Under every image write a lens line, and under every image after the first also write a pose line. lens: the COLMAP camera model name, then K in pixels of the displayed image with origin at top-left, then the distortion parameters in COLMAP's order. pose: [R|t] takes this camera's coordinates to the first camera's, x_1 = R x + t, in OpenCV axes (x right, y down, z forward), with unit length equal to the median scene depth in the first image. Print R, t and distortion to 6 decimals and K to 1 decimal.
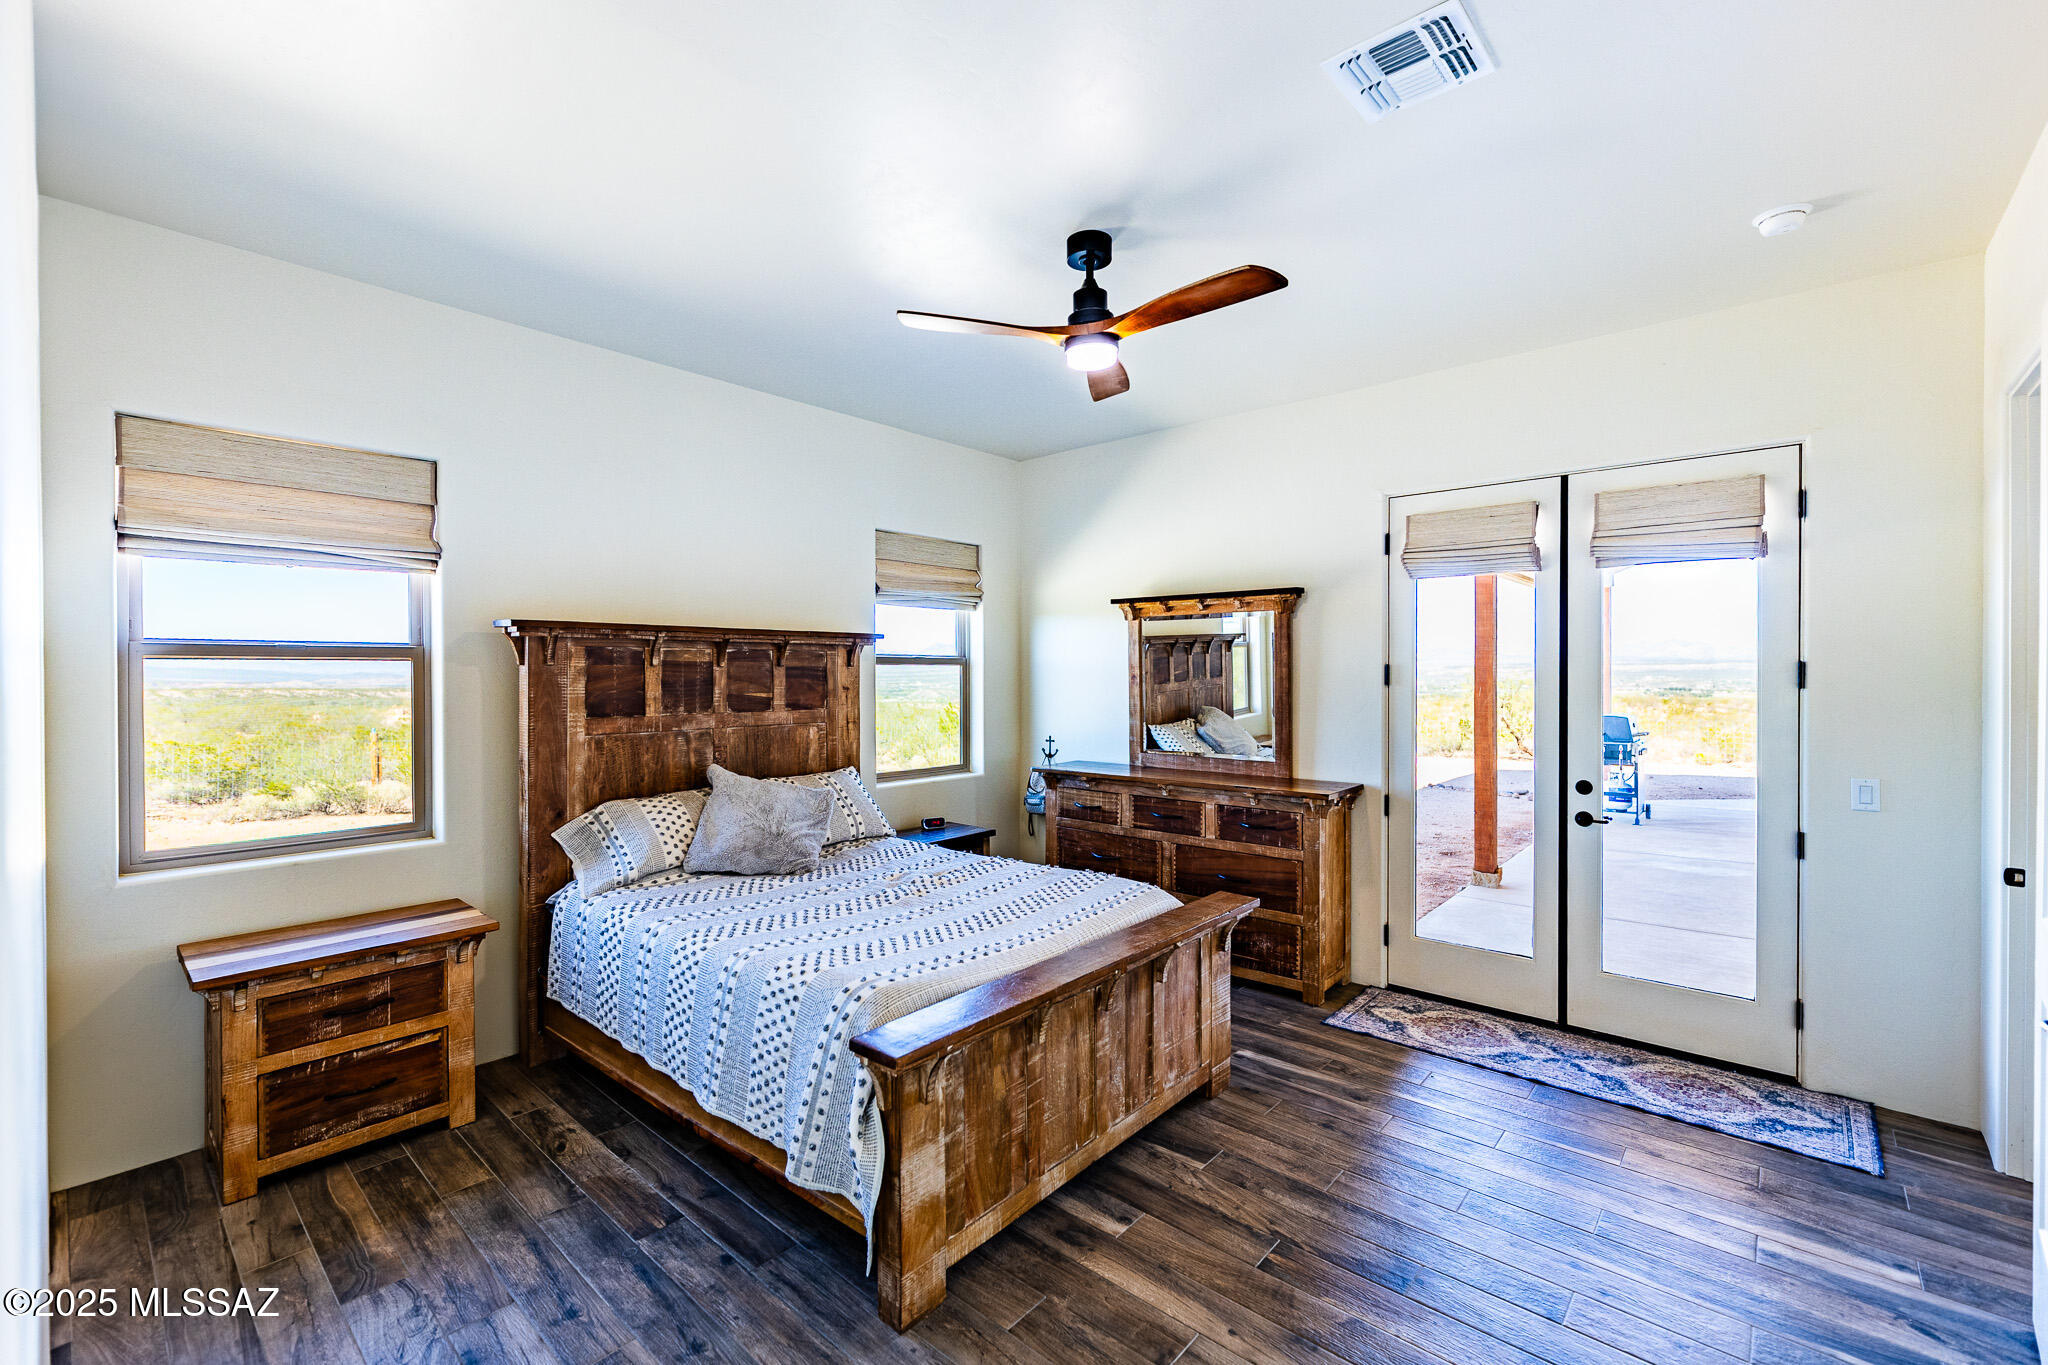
lens RADIAL K [[873.0, 0, 1006.3], [0, 873.0, 687.6], [0, 0, 1]] dist [-0.001749, -0.000126]
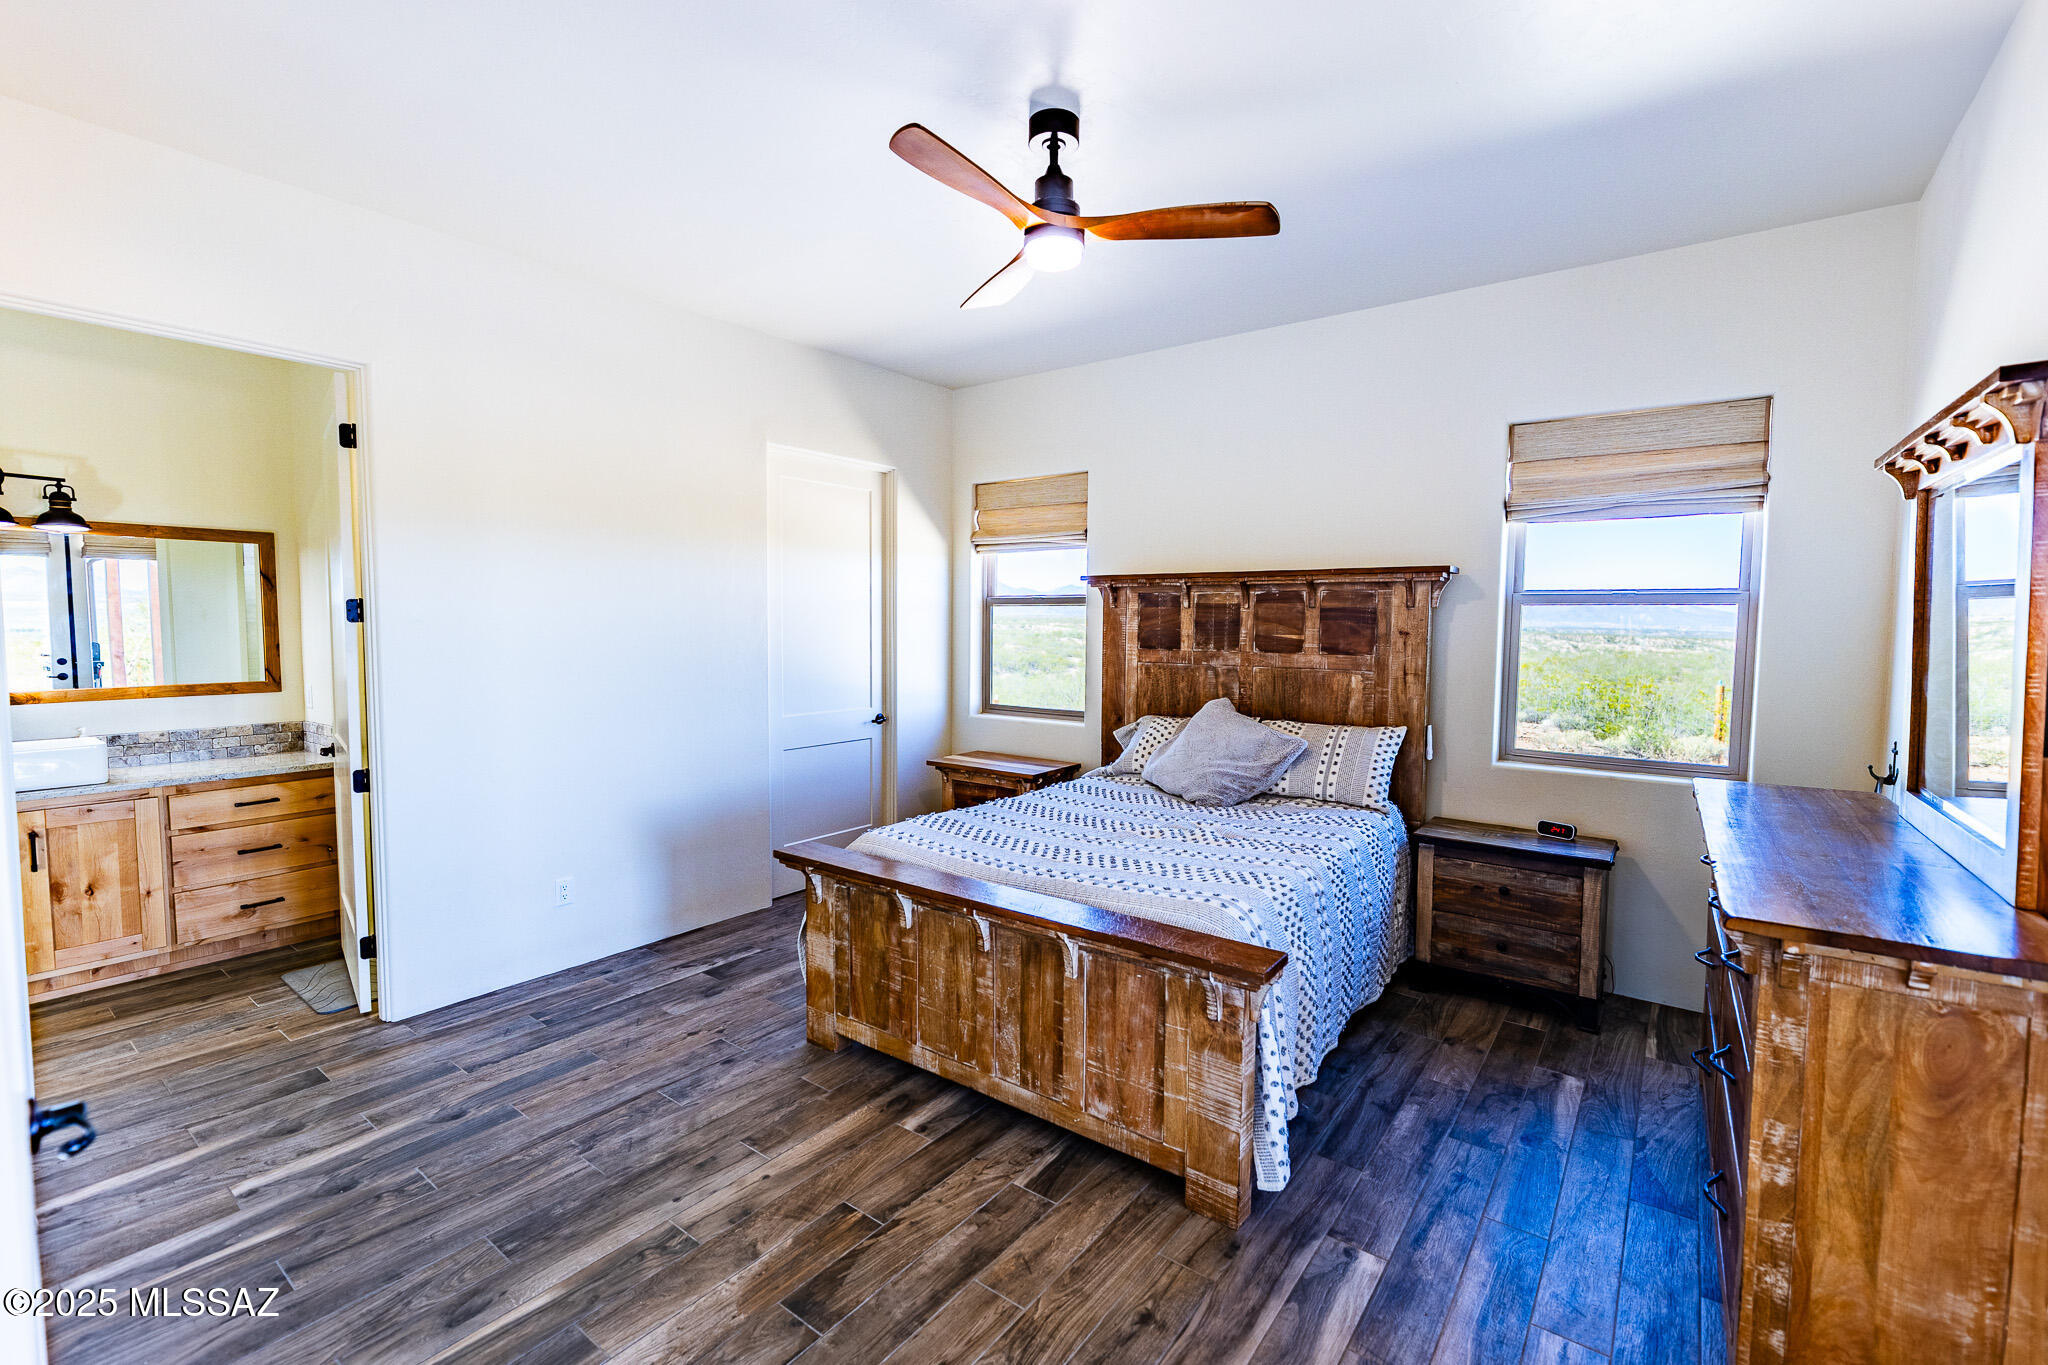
lens RADIAL K [[873.0, 0, 1003.5], [0, 873.0, 686.0], [0, 0, 1]] dist [-0.001749, -0.000126]
pose [[0.079555, 0.079534, -0.993653, 0.774263], [-0.024440, 0.996668, 0.077818, -0.005601], [0.996531, 0.018094, 0.081234, 0.674949]]
